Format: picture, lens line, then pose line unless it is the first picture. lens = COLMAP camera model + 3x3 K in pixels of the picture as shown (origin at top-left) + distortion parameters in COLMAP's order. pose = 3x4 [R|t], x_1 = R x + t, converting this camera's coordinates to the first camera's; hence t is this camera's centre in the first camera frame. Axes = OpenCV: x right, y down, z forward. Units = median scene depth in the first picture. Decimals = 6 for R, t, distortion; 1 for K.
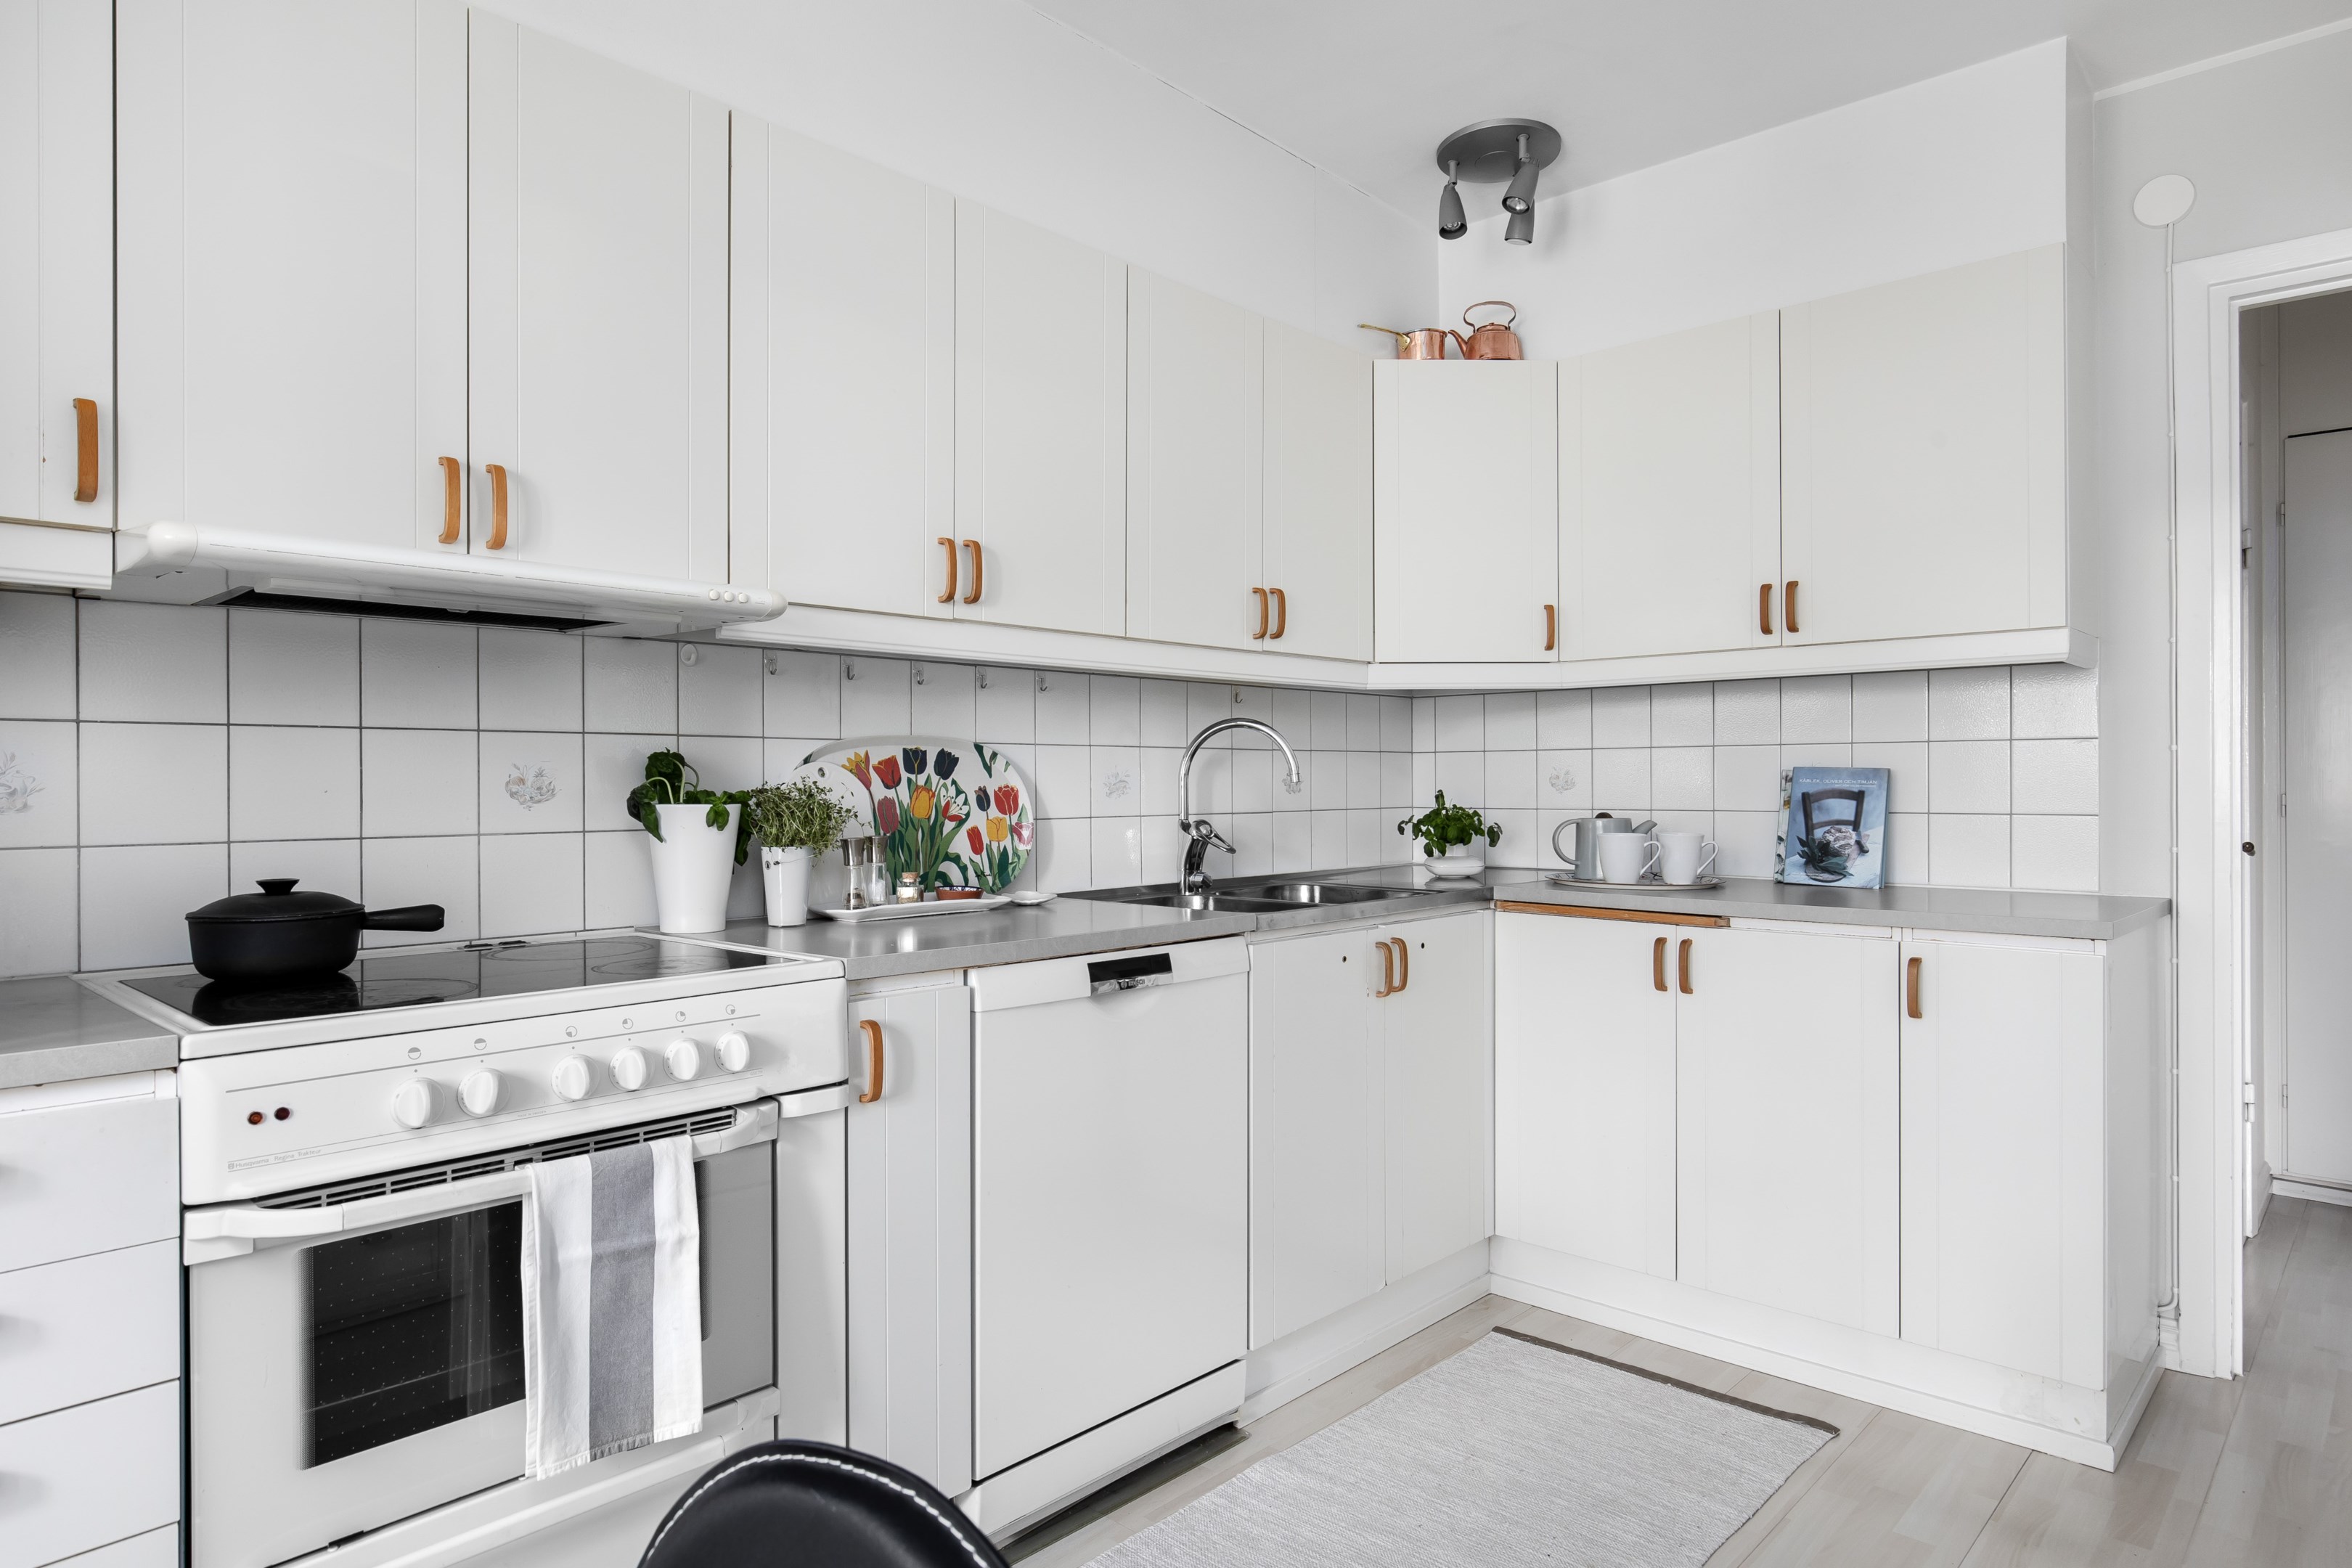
lens RADIAL K [[1380.5, 0, 1173.4], [0, 1380.5, 788.7], [0, 0, 1]] dist [-0.004530, 0.000045]
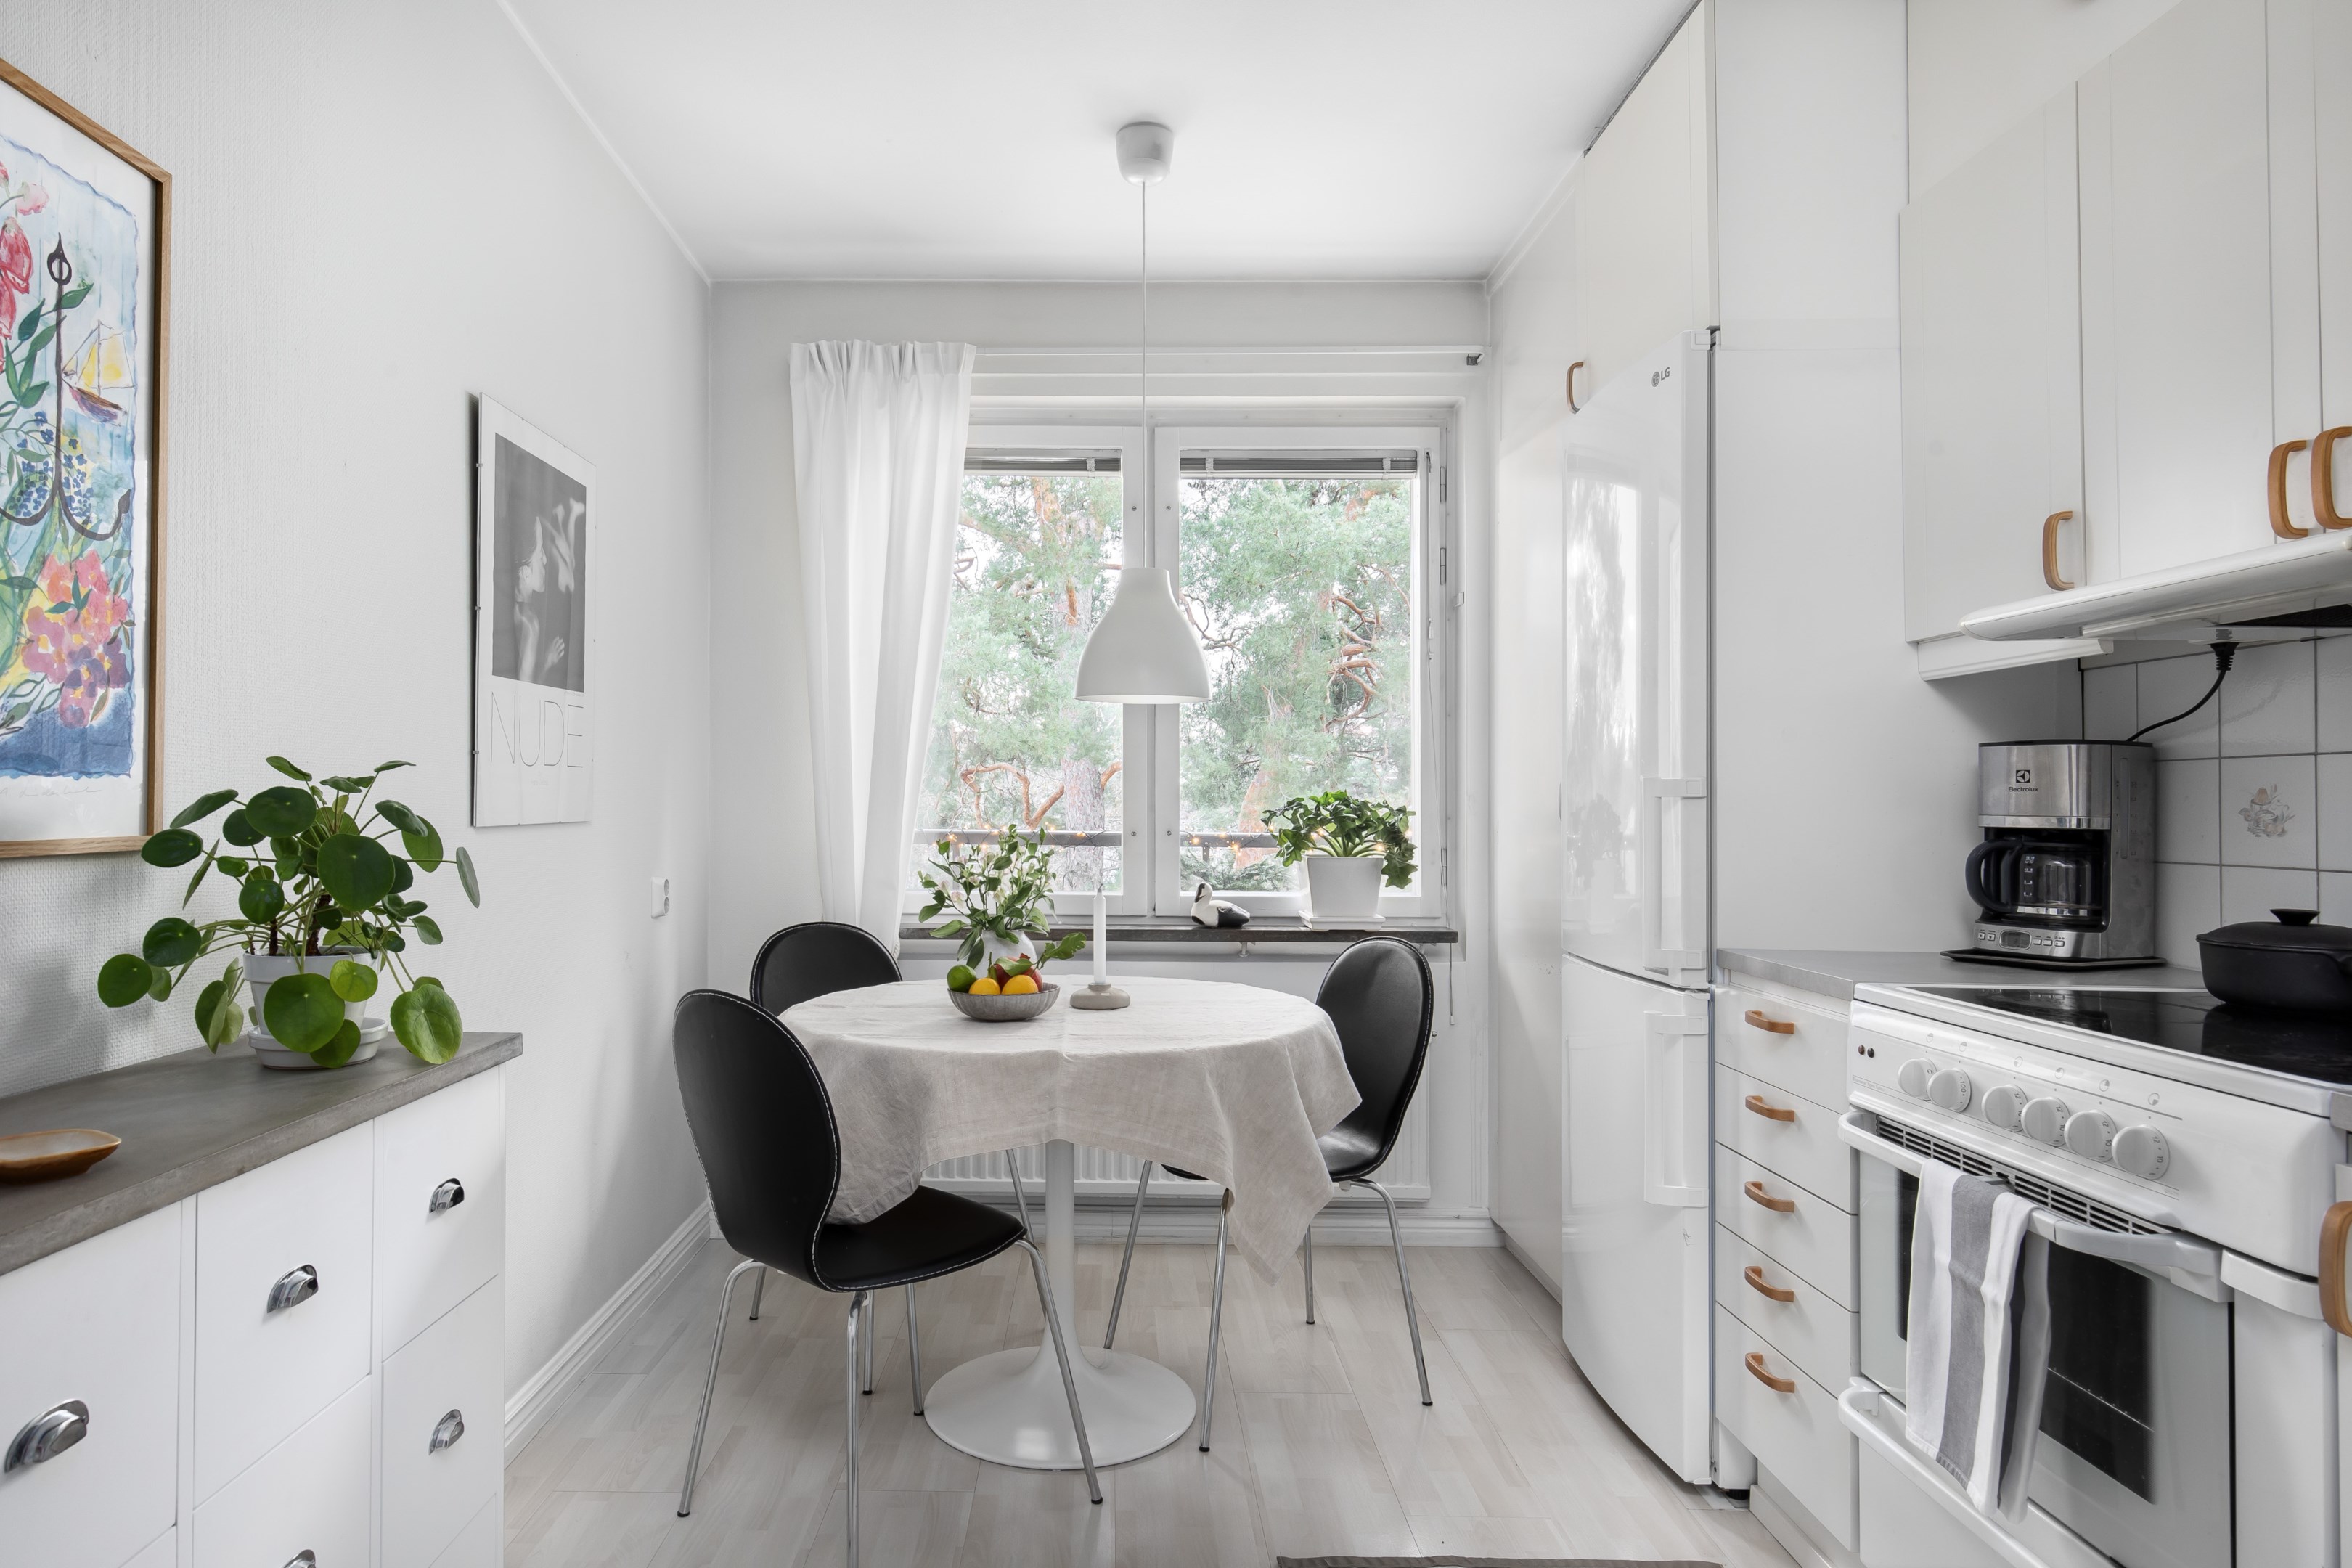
lens RADIAL K [[1343.0, 0, 1171.7], [0, 1343.0, 785.8], [0, 0, 1]] dist [0.003098, 0.000954]
pose [[-0.714719, -0.008438, -0.699361, 0.695849], [-0.000329, 0.999931, -0.011729, -0.013640], [0.699412, -0.008153, -0.714673, 1.290407]]
